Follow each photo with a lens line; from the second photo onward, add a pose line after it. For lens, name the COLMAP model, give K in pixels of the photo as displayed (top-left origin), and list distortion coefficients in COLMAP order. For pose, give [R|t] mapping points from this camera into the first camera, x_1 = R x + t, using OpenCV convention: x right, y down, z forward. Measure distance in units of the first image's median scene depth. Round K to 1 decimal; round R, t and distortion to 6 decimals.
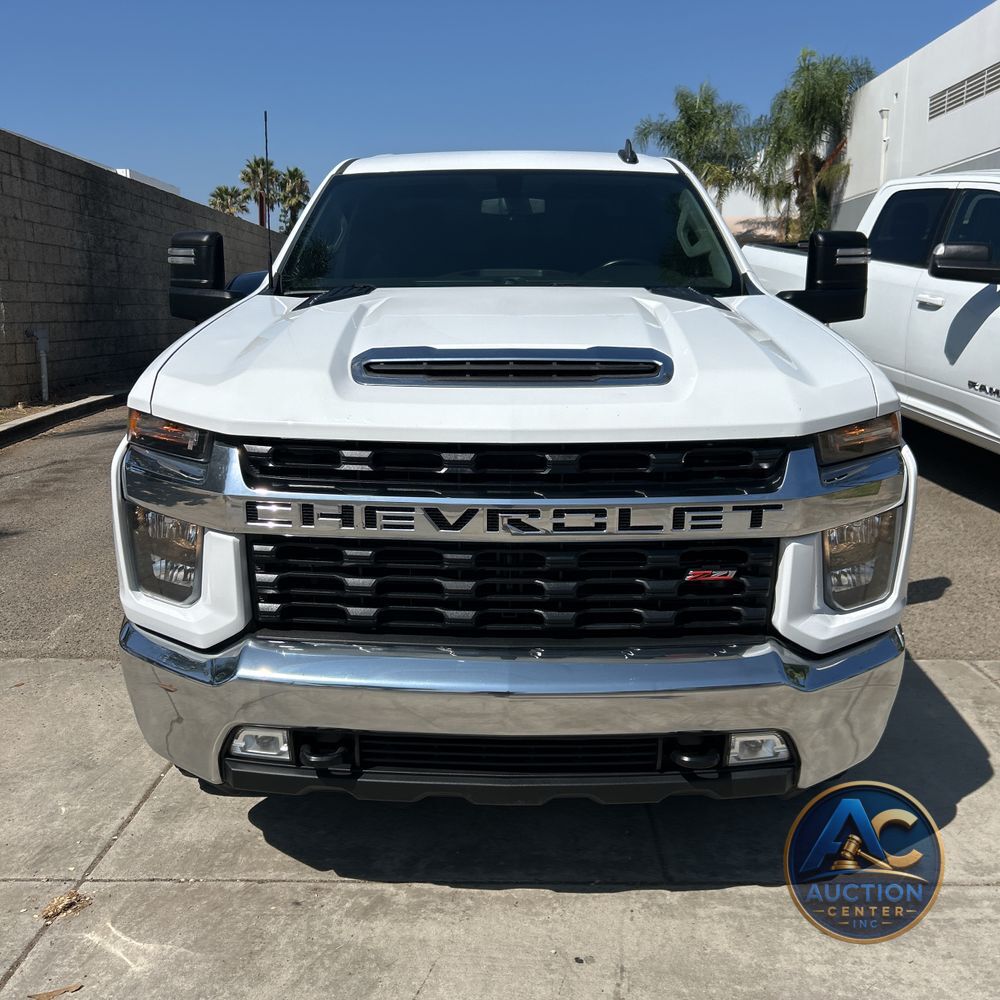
lens RADIAL K [[1033.1, 0, 500.0], [0, 1033.1, 461.0], [0, 0, 1]] dist [0.017627, 0.000000]
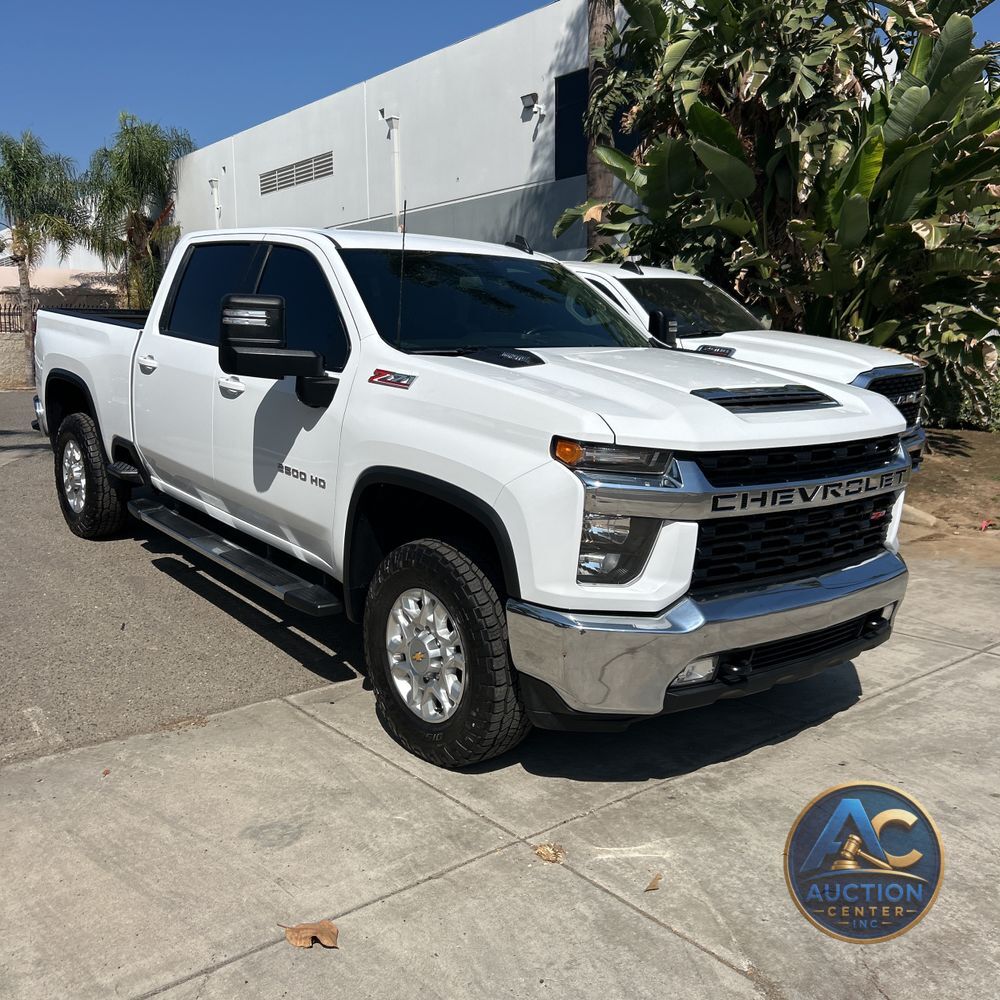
lens RADIAL K [[1033.1, 0, 482.5], [0, 1033.1, 465.8], [0, 0, 1]] dist [0.017627, 0.000000]
pose [[0.759543, -0.074449, 0.646183, -1.149633], [0.103849, 0.994565, -0.007481, -0.021265], [-0.642114, 0.072788, 0.763146, 0.083343]]
